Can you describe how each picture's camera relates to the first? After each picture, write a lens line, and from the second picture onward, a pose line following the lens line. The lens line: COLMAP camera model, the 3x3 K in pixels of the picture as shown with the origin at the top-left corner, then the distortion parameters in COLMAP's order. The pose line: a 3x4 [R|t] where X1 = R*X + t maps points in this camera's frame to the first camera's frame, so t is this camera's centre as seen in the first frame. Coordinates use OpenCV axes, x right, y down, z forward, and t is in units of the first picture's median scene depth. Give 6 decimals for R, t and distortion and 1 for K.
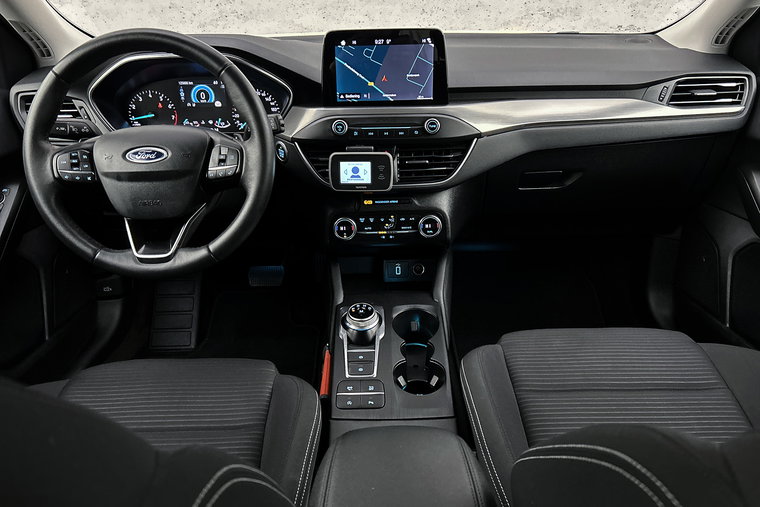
lens RADIAL K [[577.2, 0, 378.9], [0, 577.2, 262.4], [0, 0, 1]] dist [0.049260, -0.065112]
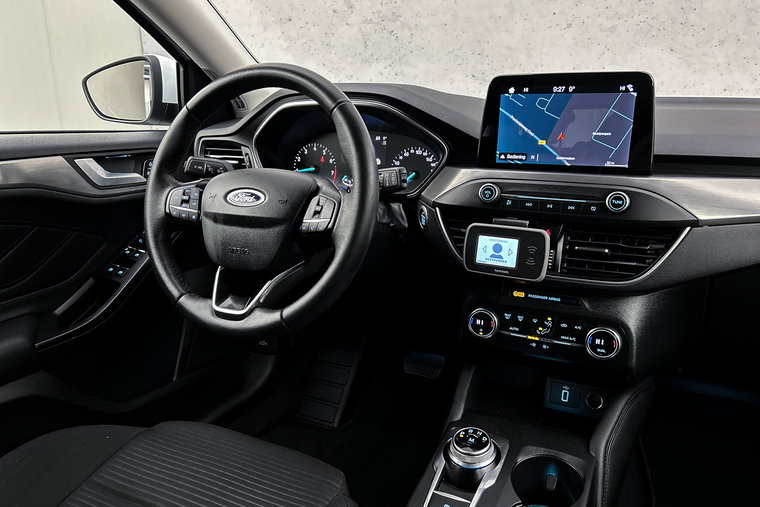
lens RADIAL K [[577.2, 0, 375.6], [0, 577.2, 259.3], [0, 0, 1]] dist [0.049260, -0.065112]
pose [[0.886178, 0.134388, -0.443429, 0.143526], [-0.202524, 0.973100, -0.109825, -0.028258], [0.416741, 0.187129, 0.889556, 0.243228]]
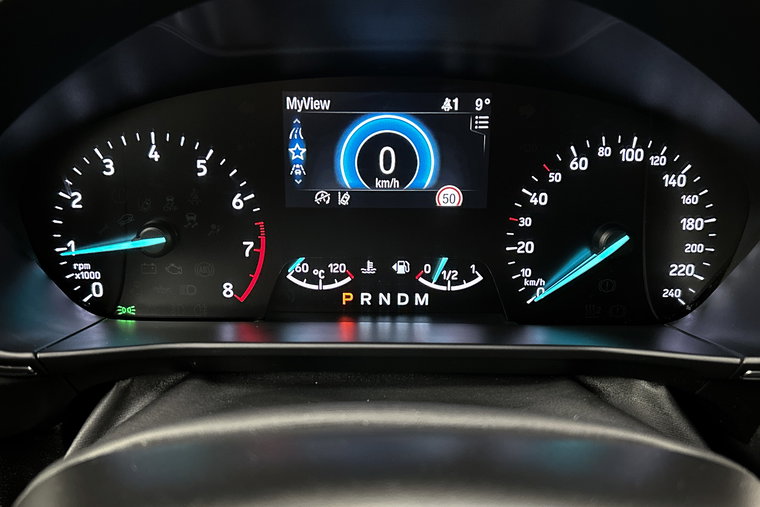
lens RADIAL K [[610.4, 0, 366.1], [0, 610.4, 247.1], [0, 0, 1]] dist [0.051409, -0.011832]
pose [[0.999690, 0.020372, 0.014331, -0.326650], [-0.018593, 0.993209, -0.114847, -0.234551], [-0.016573, 0.114545, 0.993280, 0.797325]]
